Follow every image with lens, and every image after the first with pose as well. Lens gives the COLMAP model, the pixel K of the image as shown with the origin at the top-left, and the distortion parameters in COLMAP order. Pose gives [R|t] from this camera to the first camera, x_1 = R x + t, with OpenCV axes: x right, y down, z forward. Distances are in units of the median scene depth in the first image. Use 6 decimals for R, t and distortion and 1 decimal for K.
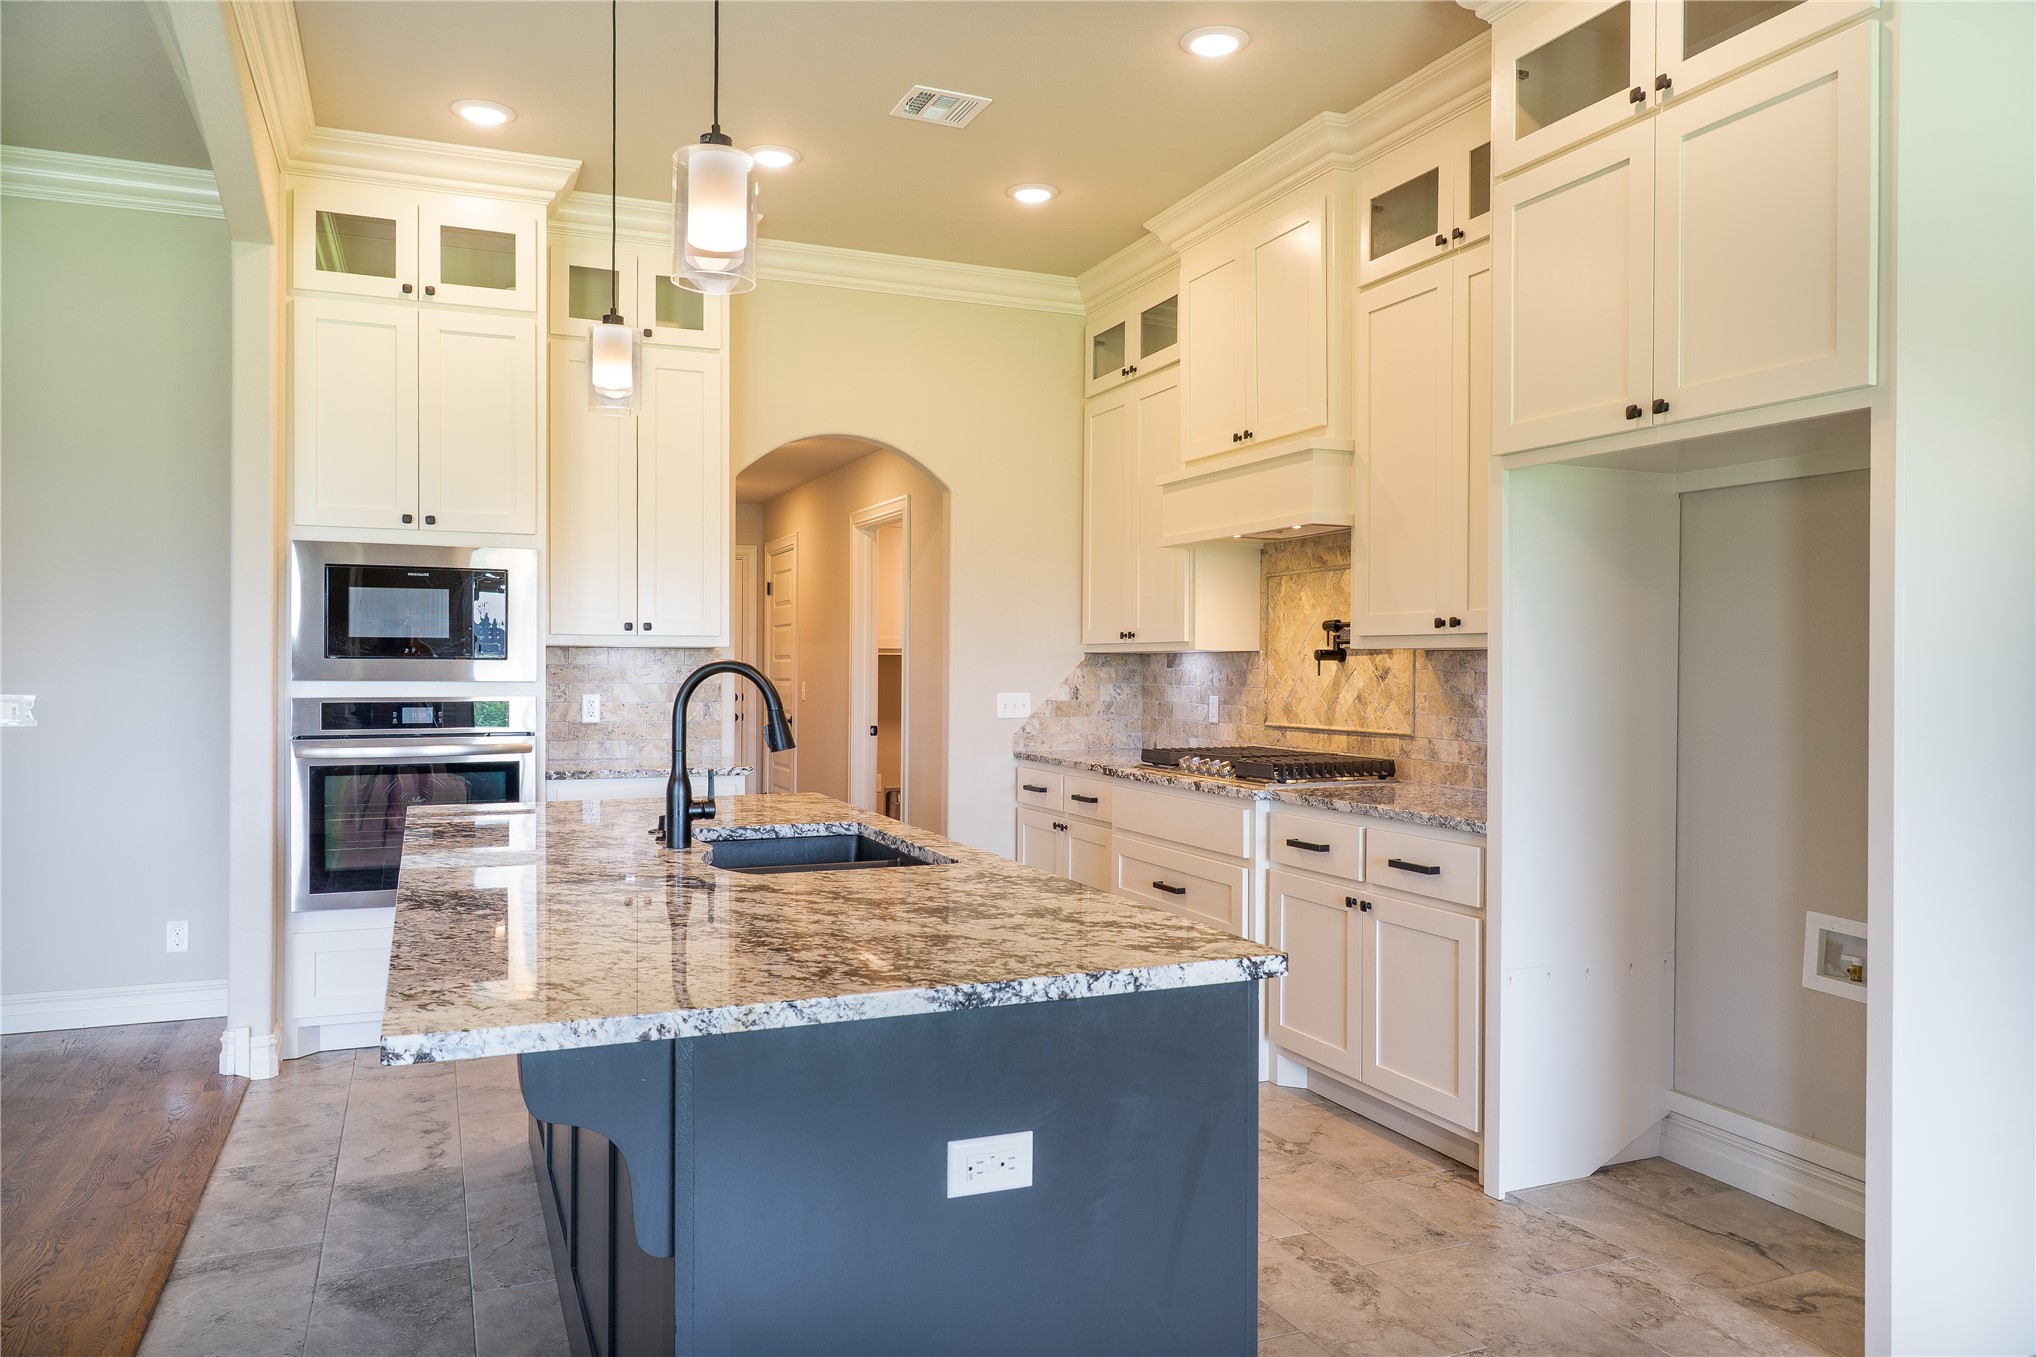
lens RADIAL K [[1409.1, 0, 1012.5], [0, 1409.1, 683.8], [0, 0, 1]] dist [-0.009563, -0.001603]
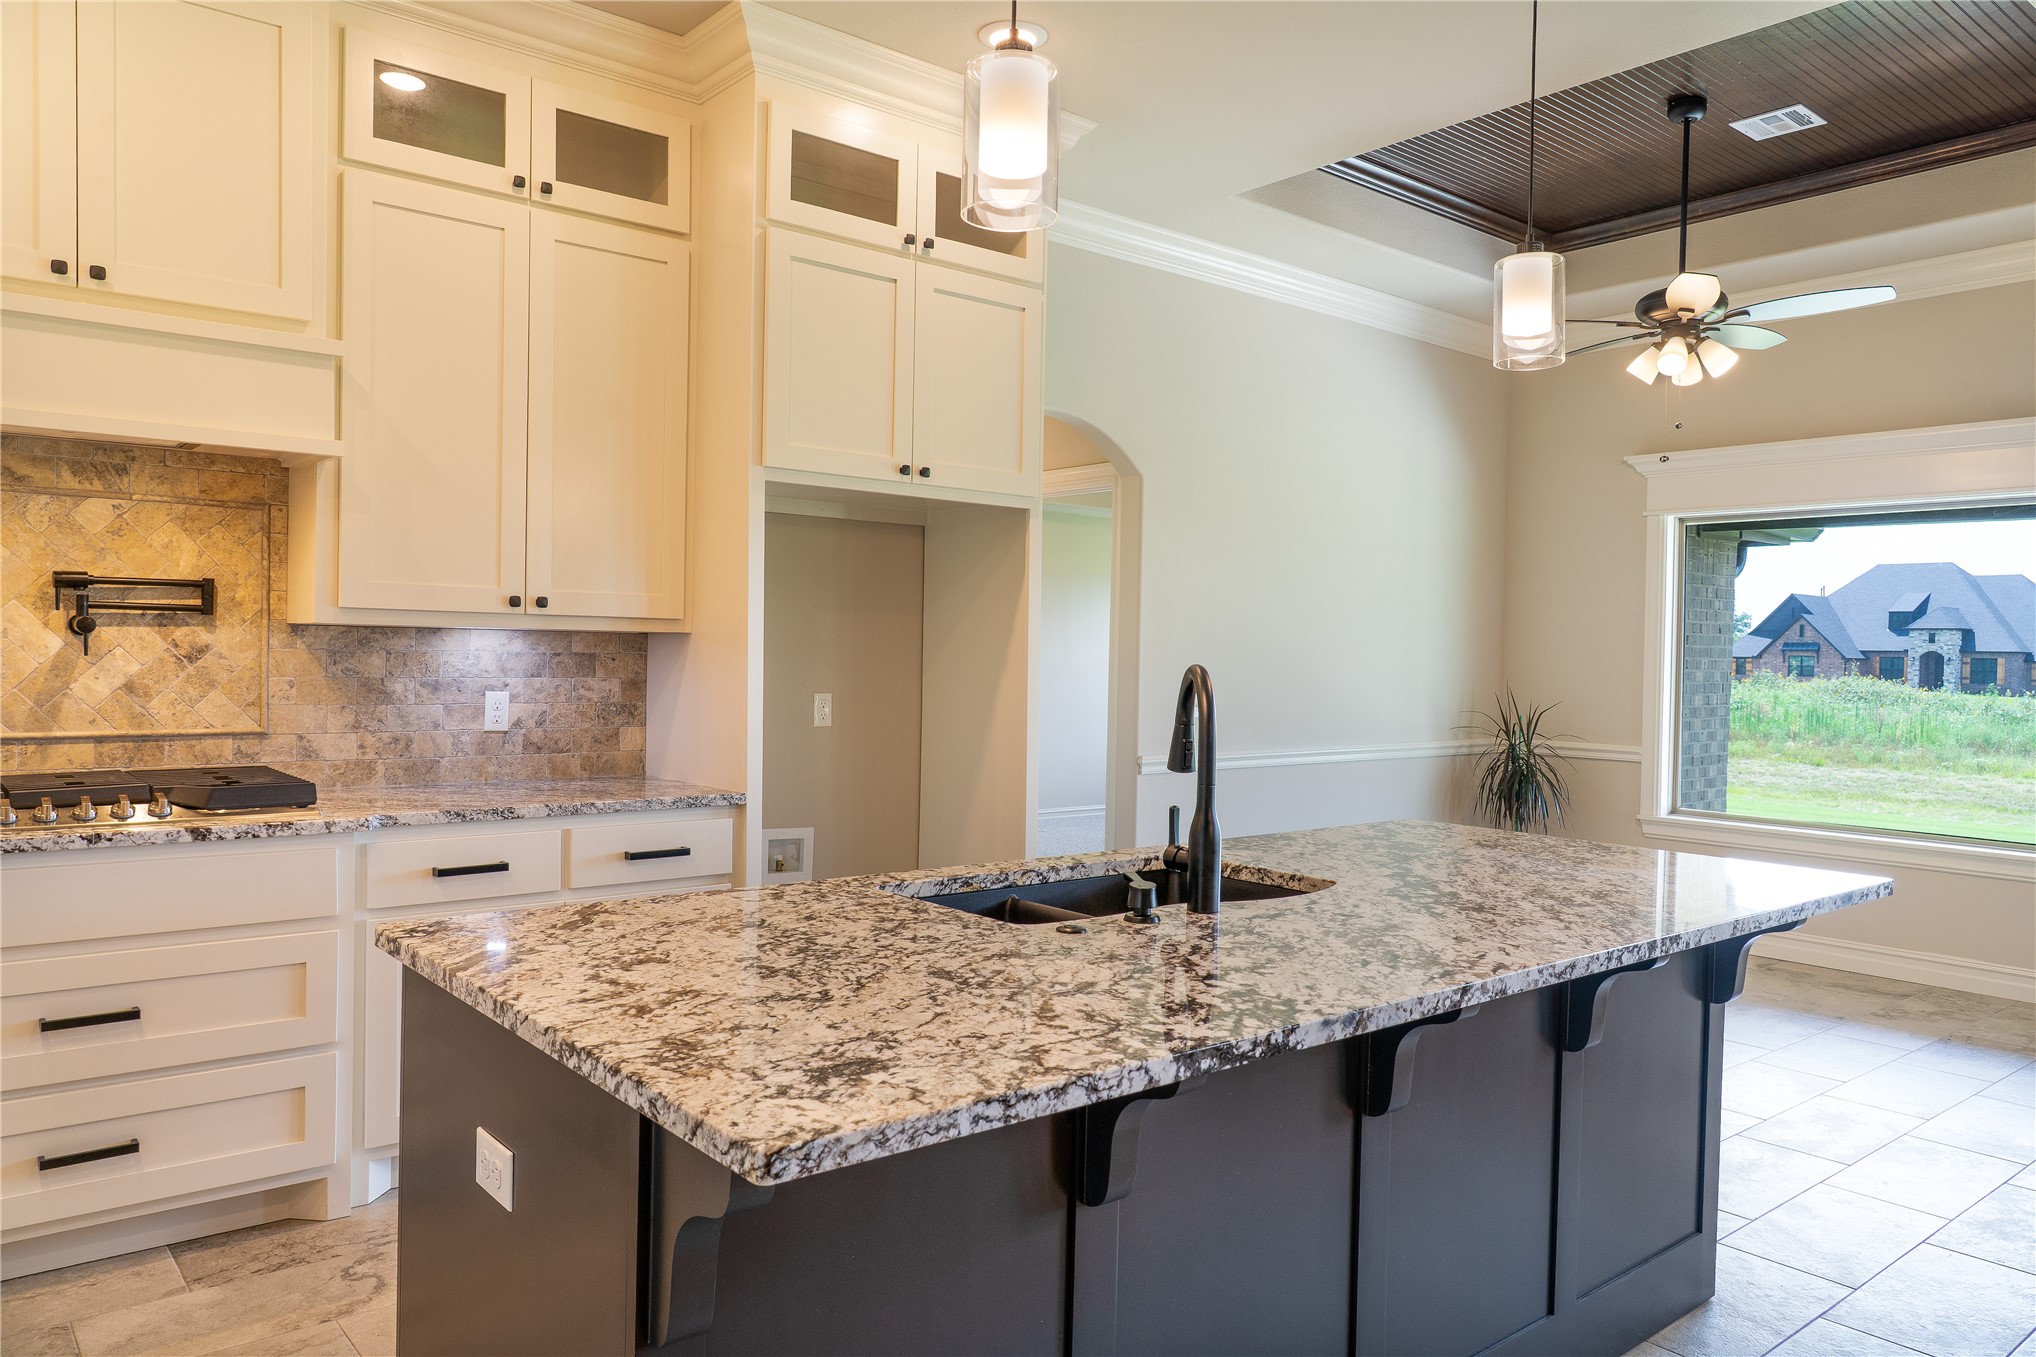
lens RADIAL K [[1416.2, 0, 1047.3], [0, 1416.2, 679.5], [0, 0, 1]] dist [-0.007119, 0.003666]
pose [[-0.306426, -0.029429, 0.951439, -0.538545], [-0.008695, 0.999567, 0.028118, -0.016763], [-0.951855, 0.000343, -0.306549, 0.752578]]
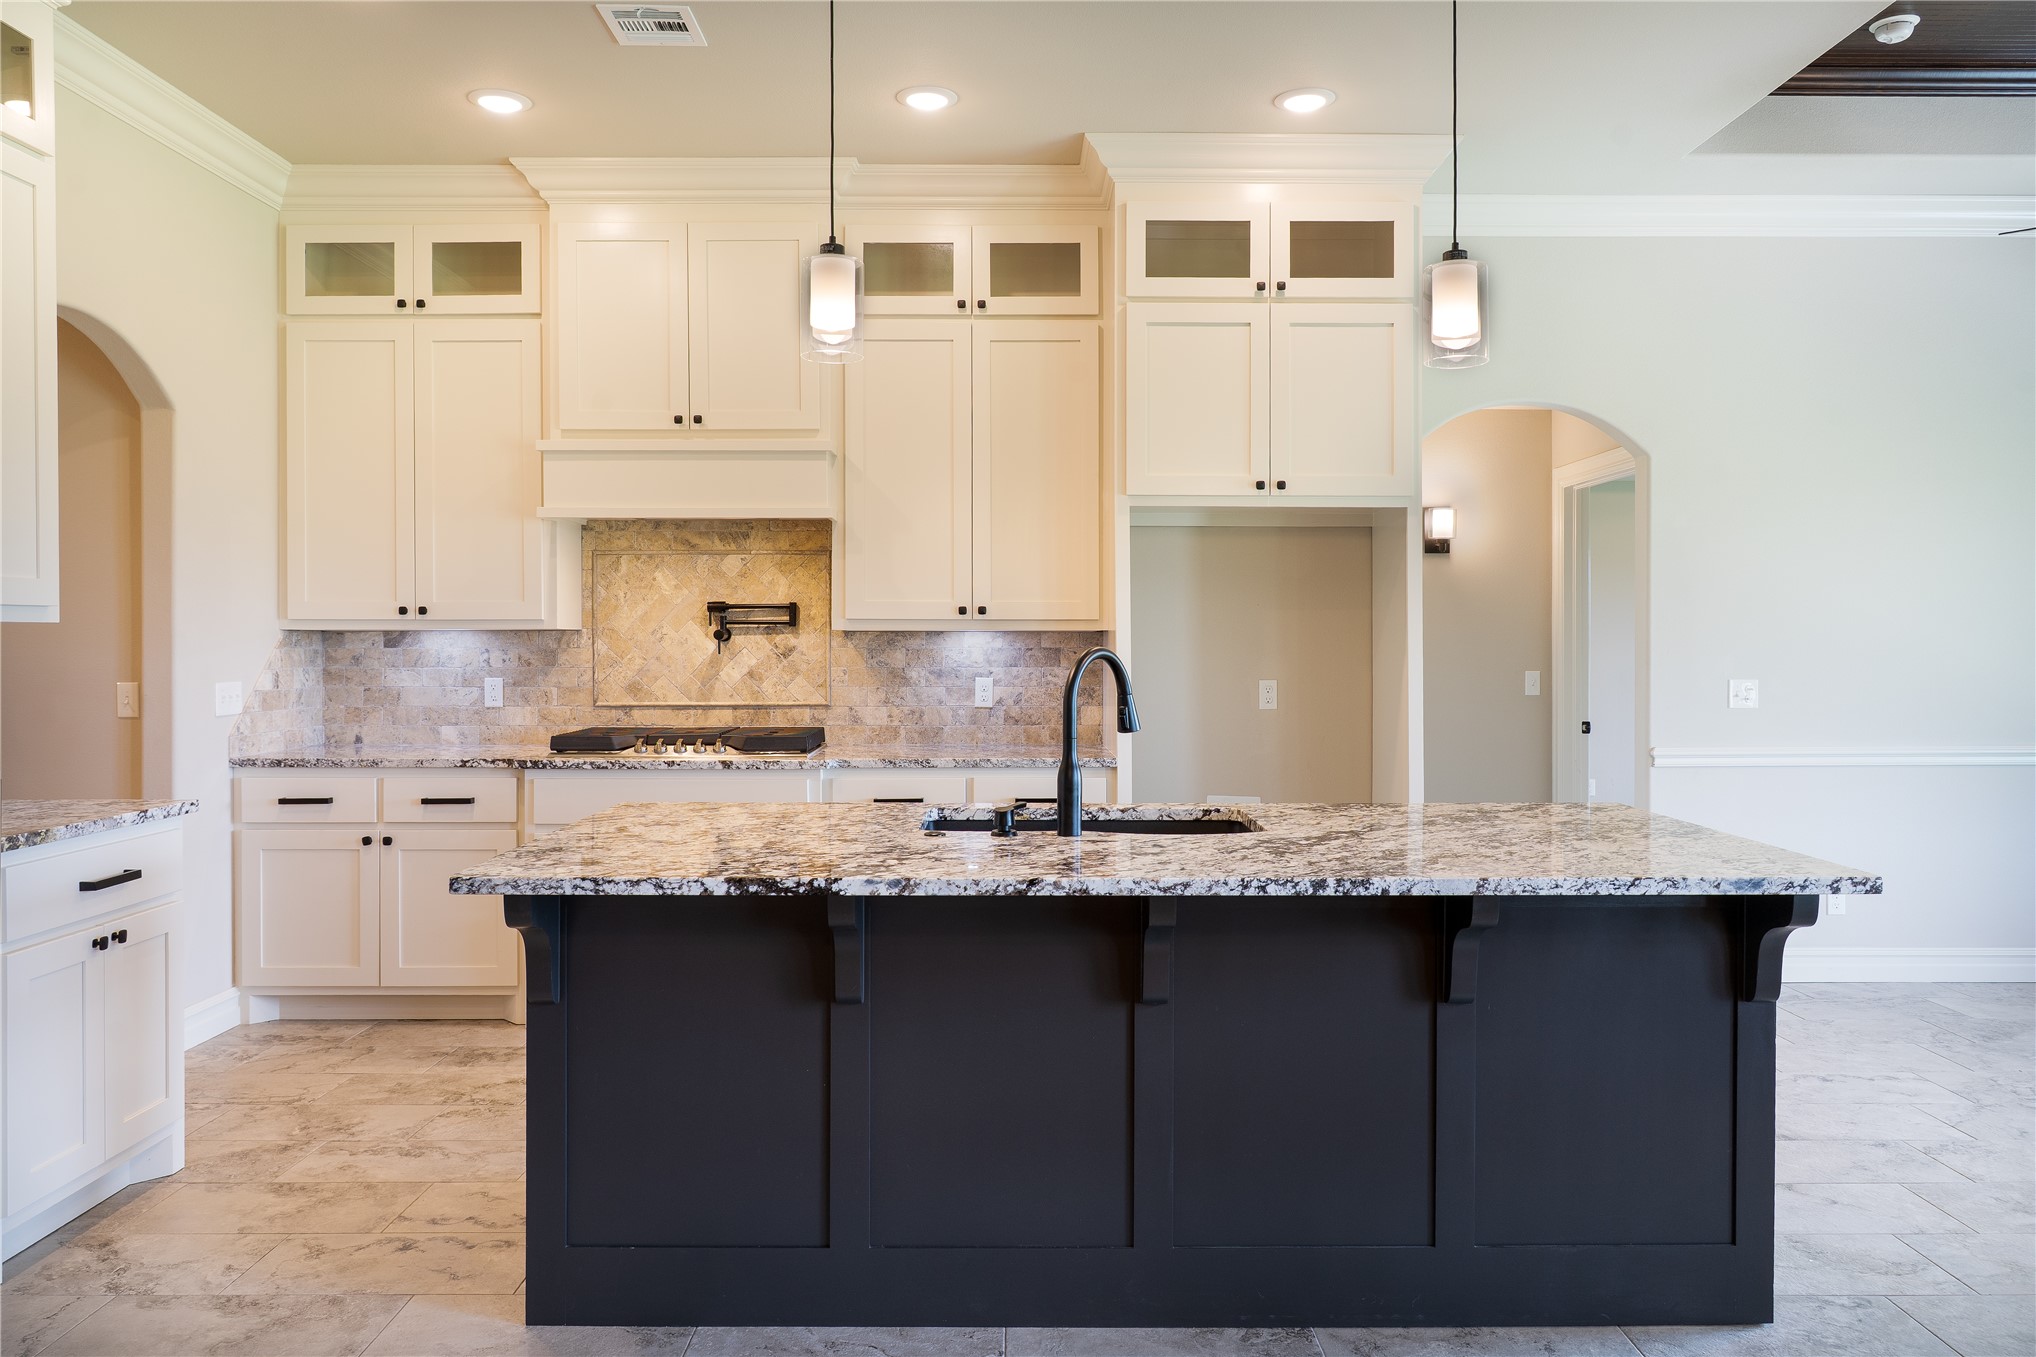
lens RADIAL K [[1462.8, 0, 1023.5], [0, 1462.8, 645.2], [0, 0, 1]] dist [-0.002055, 0.000675]
pose [[0.376928, -0.007633, 0.926211, -0.694287], [0.013678, 0.999903, 0.002675, -0.012018], [-0.926141, 0.011660, 0.376996, 0.364457]]
